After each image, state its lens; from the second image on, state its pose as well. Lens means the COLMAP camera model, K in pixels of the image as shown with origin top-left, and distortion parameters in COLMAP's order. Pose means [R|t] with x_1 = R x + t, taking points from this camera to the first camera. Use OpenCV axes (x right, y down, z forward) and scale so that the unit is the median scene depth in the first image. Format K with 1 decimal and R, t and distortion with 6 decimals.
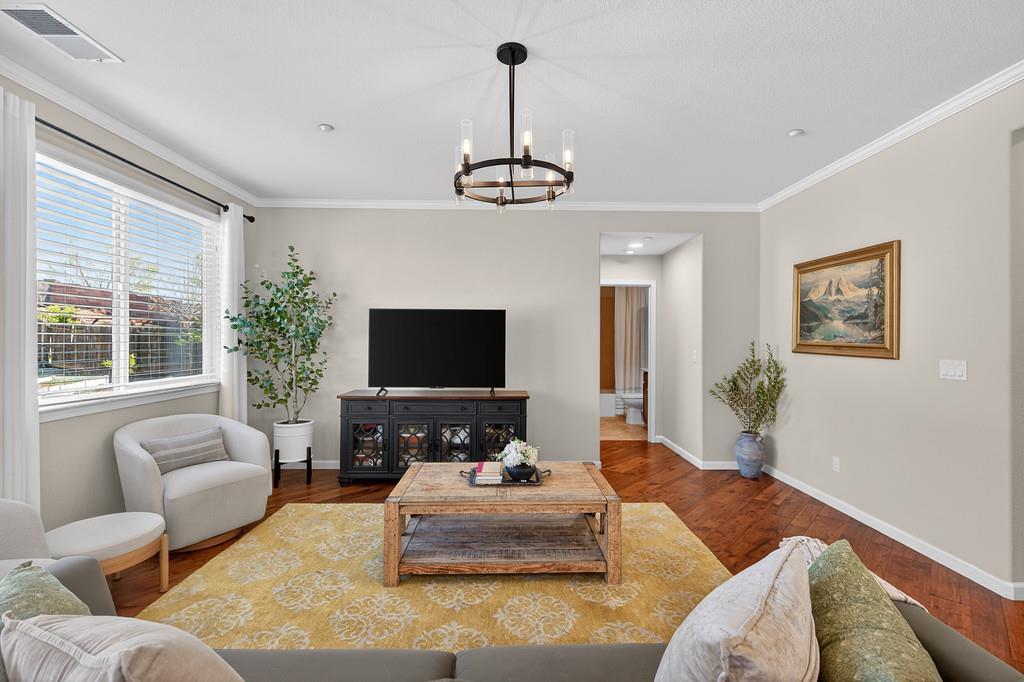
lens RADIAL K [[449.7, 0, 516.9], [0, 449.7, 338.4], [0, 0, 1]] dist [-0.003189, -0.000333]
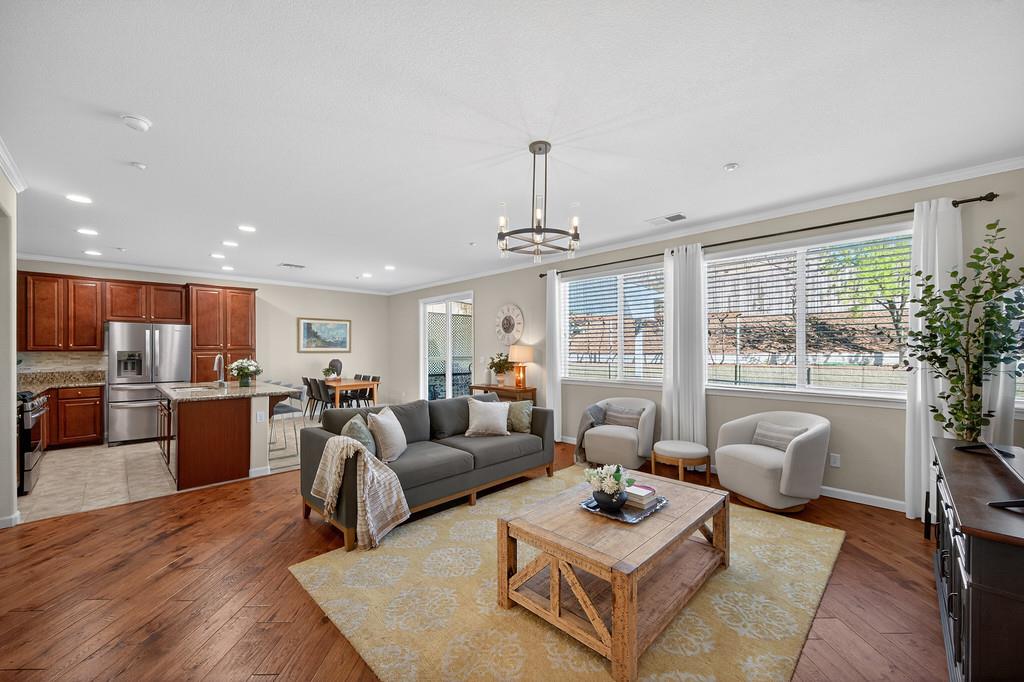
lens RADIAL K [[400.3, 0, 515.9], [0, 400.3, 341.5], [0, 0, 1]] dist [-0.000385, -0.000070]
pose [[-0.720554, -0.016920, -0.693193, 0.475656], [-0.001644, 0.999741, -0.022693, -0.003093], [0.693397, -0.015212, -0.720395, 0.970520]]
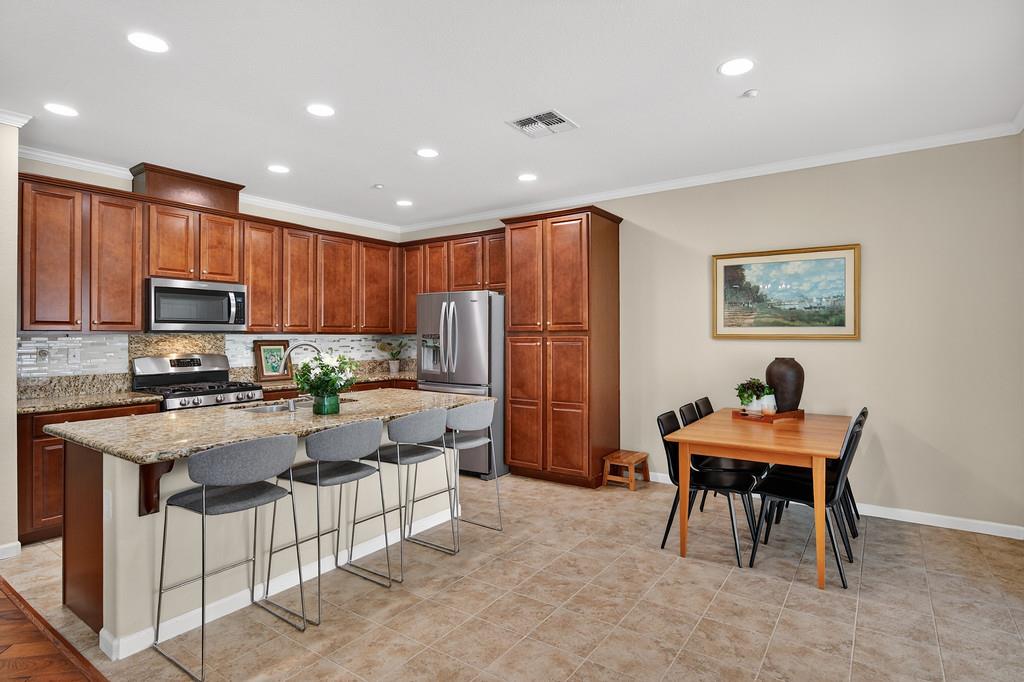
lens RADIAL K [[528.9, 0, 512.0], [0, 528.9, 341.0], [0, 0, 1]] dist [0.002401, 0.000974]
pose [[-0.807829, -0.010078, 0.589331, -0.444362], [-0.001202, 0.999880, 0.015451, -0.003007], [-0.589416, 0.011774, -0.807744, -0.068706]]
